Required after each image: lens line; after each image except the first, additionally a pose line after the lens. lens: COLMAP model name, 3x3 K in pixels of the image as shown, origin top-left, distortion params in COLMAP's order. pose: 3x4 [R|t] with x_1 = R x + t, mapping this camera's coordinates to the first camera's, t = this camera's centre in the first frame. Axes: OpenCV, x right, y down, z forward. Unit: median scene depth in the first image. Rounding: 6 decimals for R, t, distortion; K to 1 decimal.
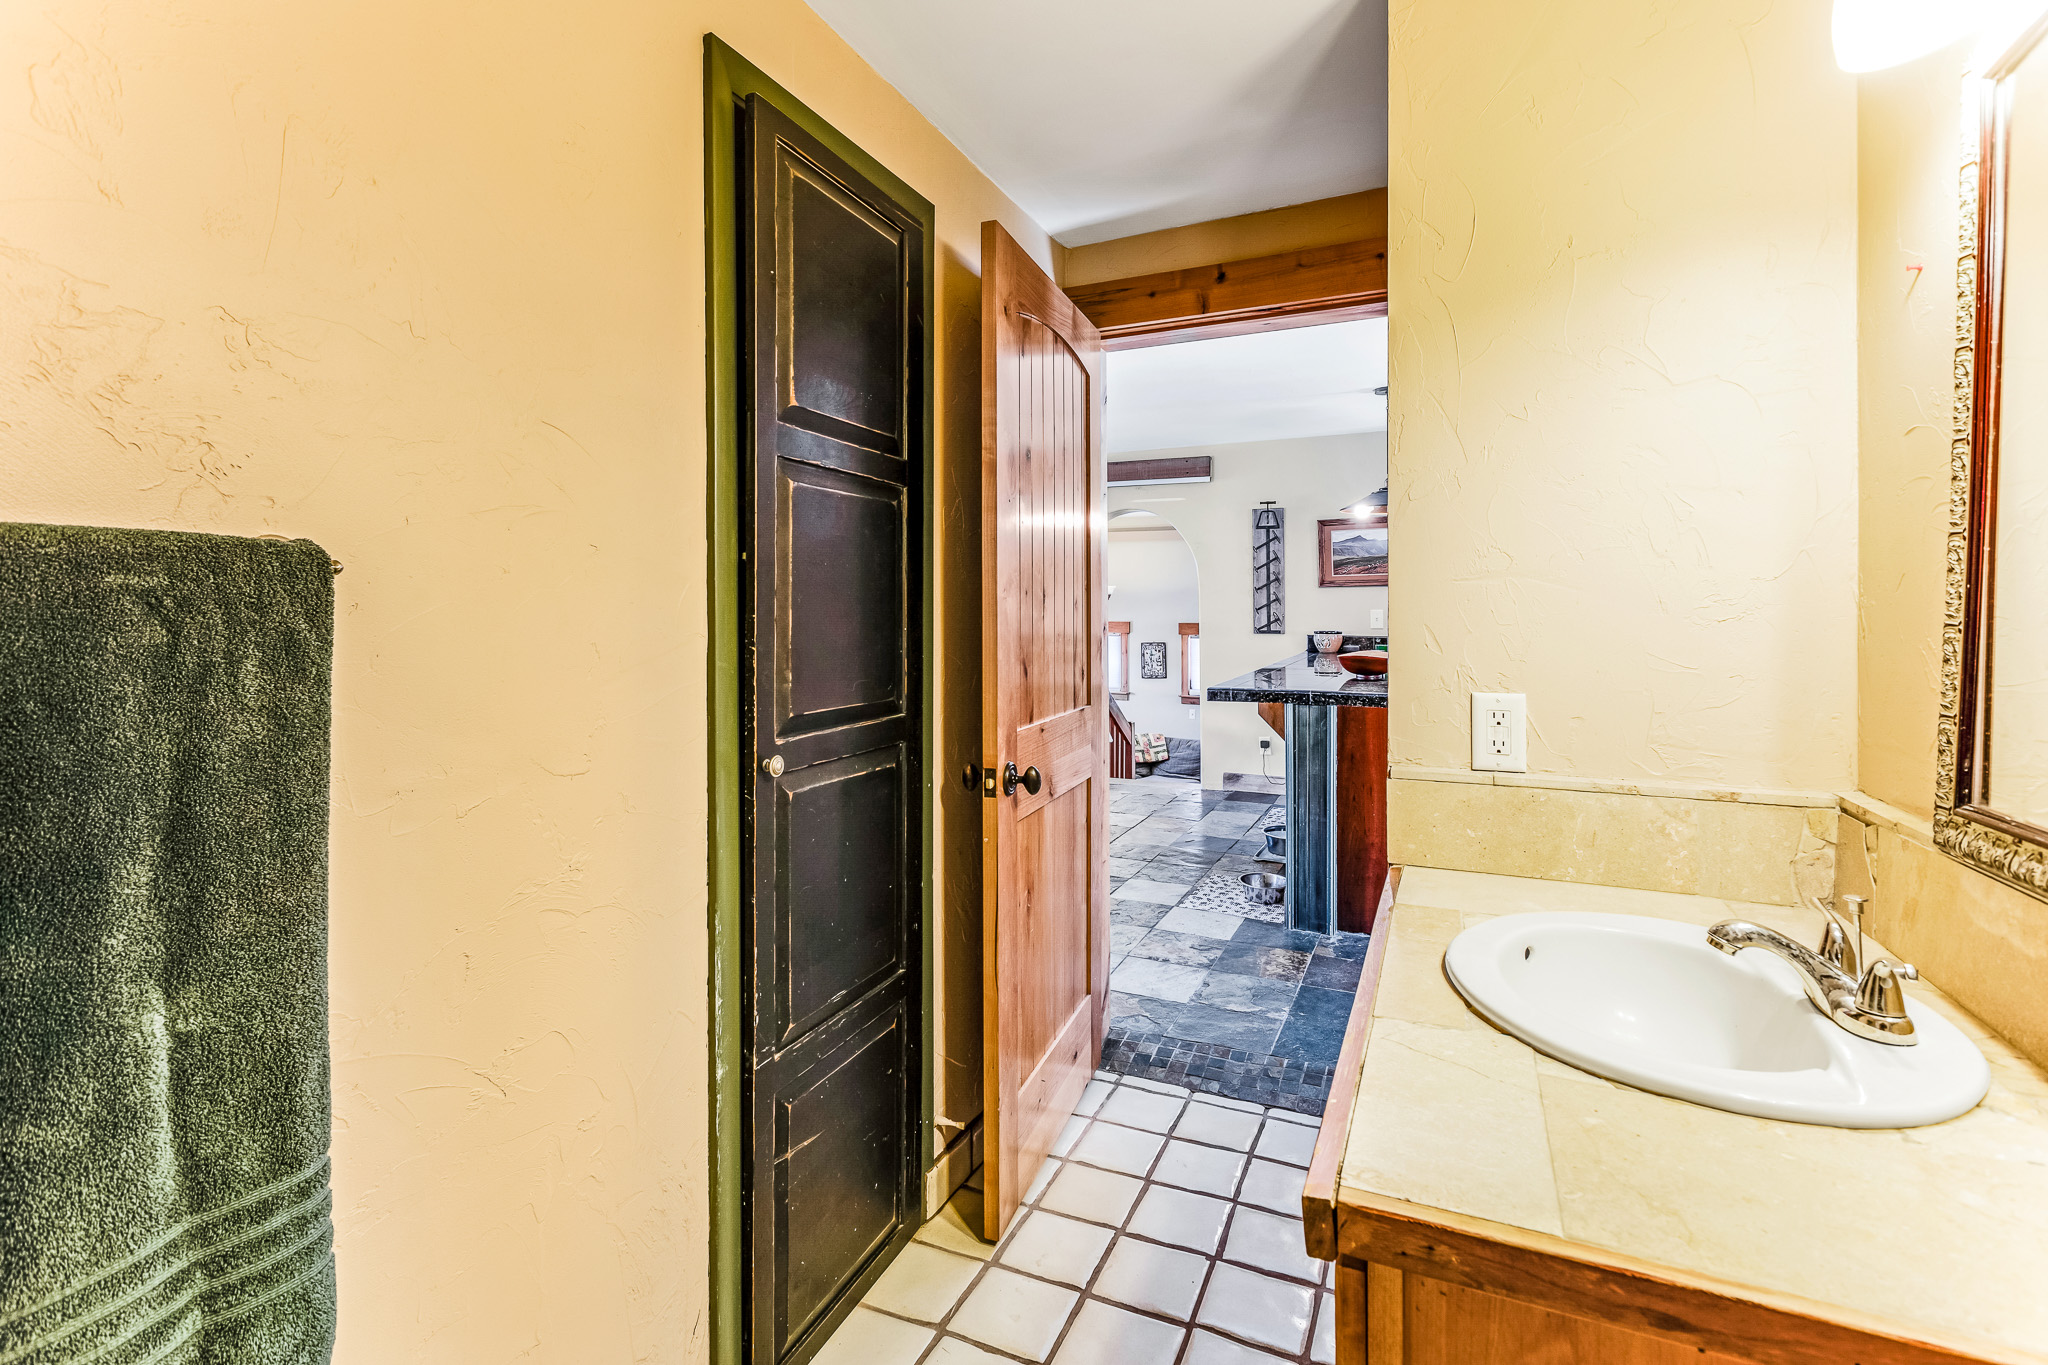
lens RADIAL K [[899.8, 0, 1030.6], [0, 899.8, 639.5], [0, 0, 1]] dist [0.006239, 0.000262]
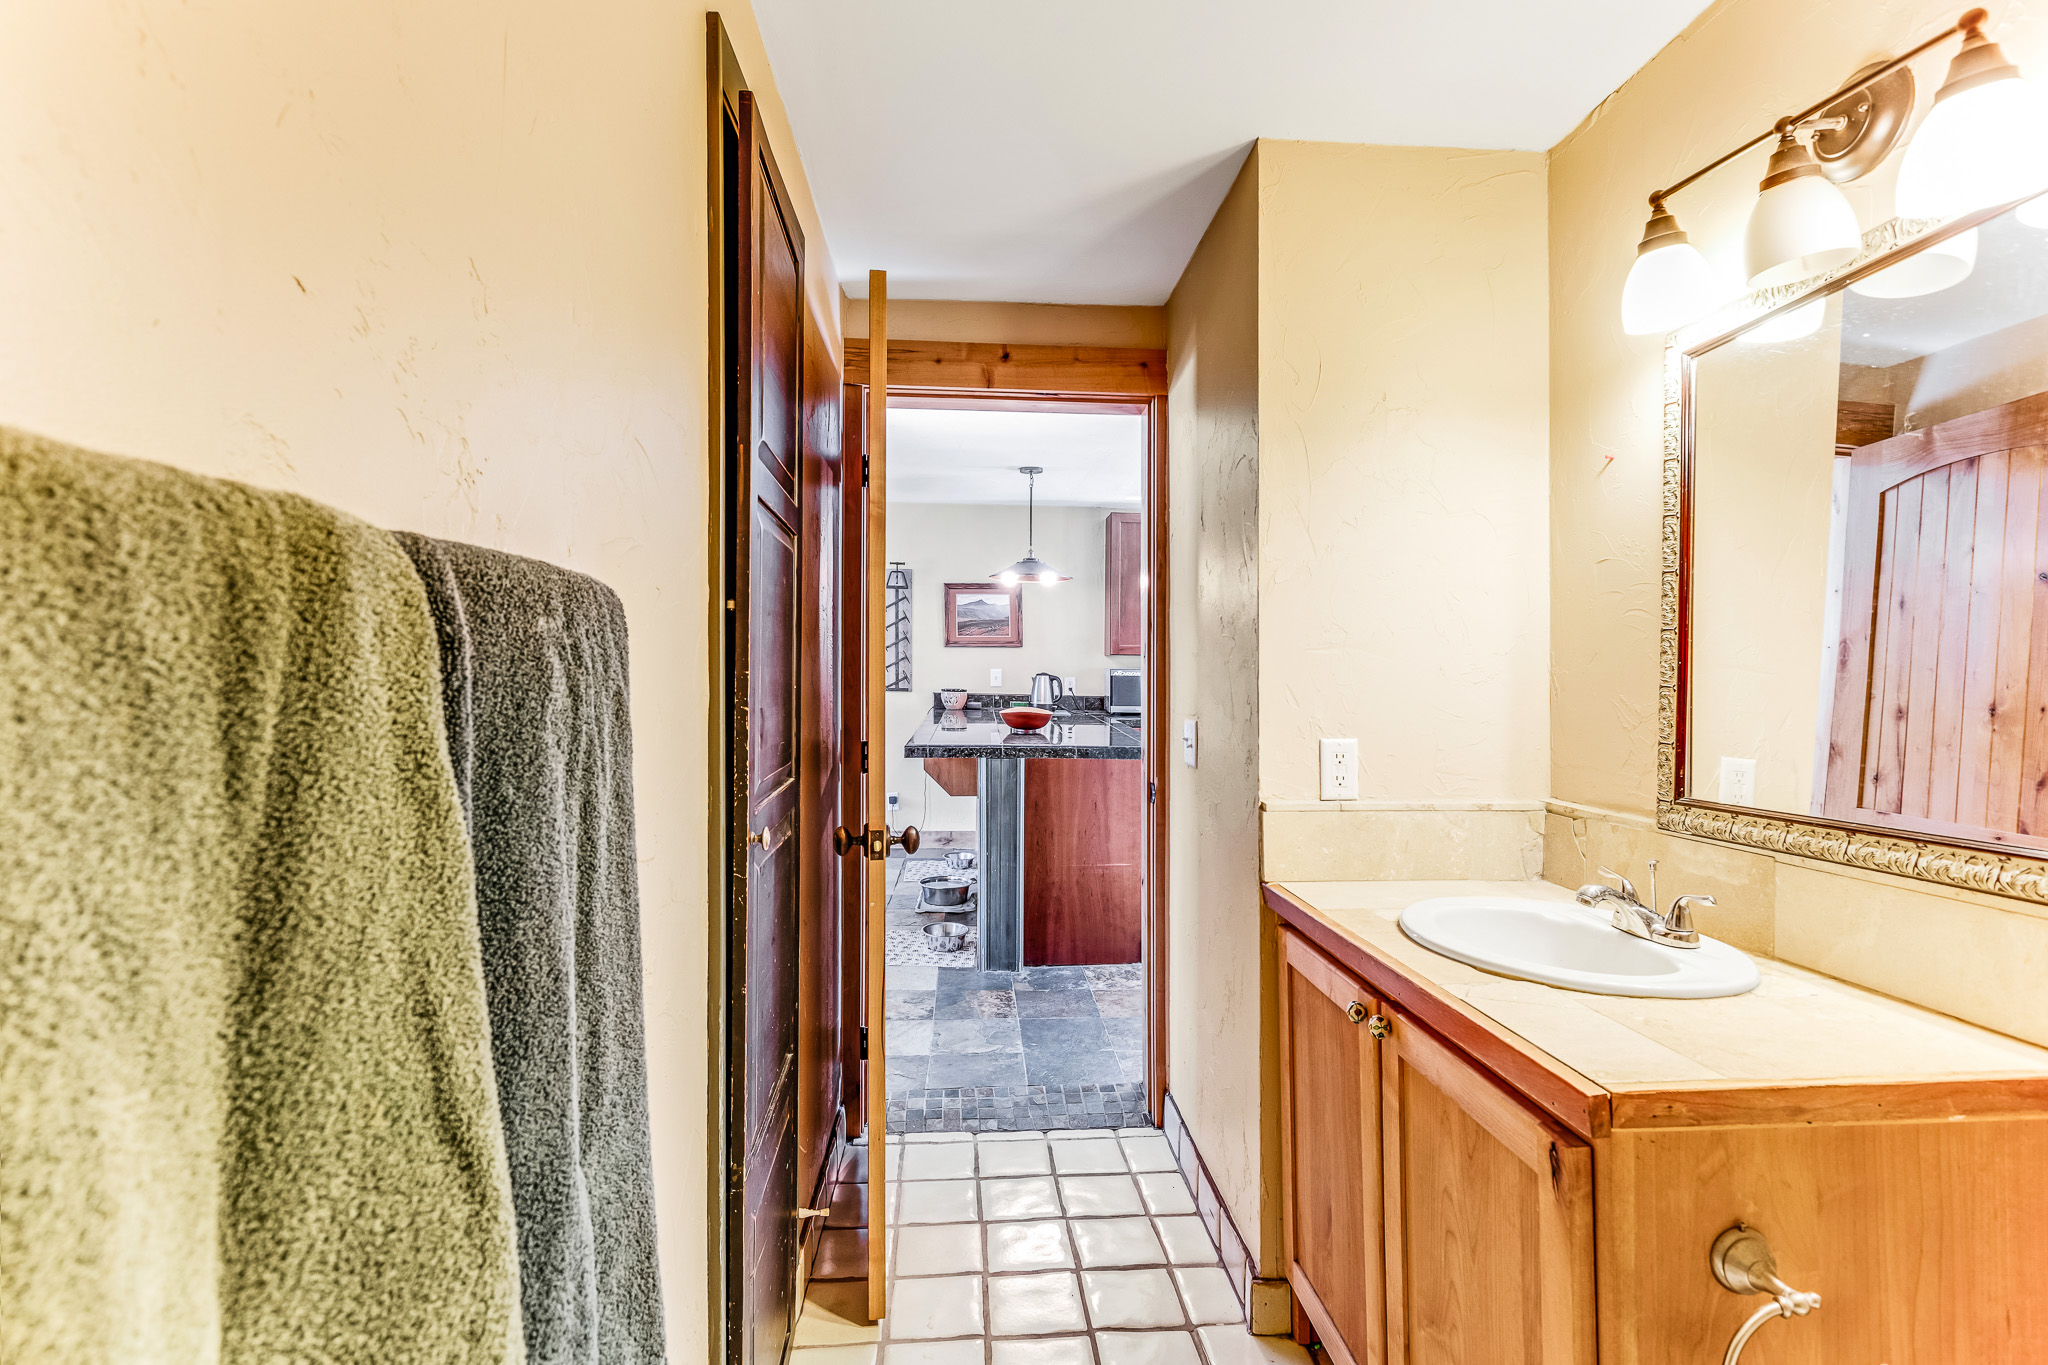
lens RADIAL K [[918.3, 0, 1024.0], [0, 918.3, 682.5], [0, 0, 1]] dist [0.001834, 0.000825]
pose [[0.882334, 0.005488, 0.470591, -0.277772], [0.002000, 0.999879, -0.015412, -0.000203], [-0.470619, 0.014540, 0.882217, 0.036716]]
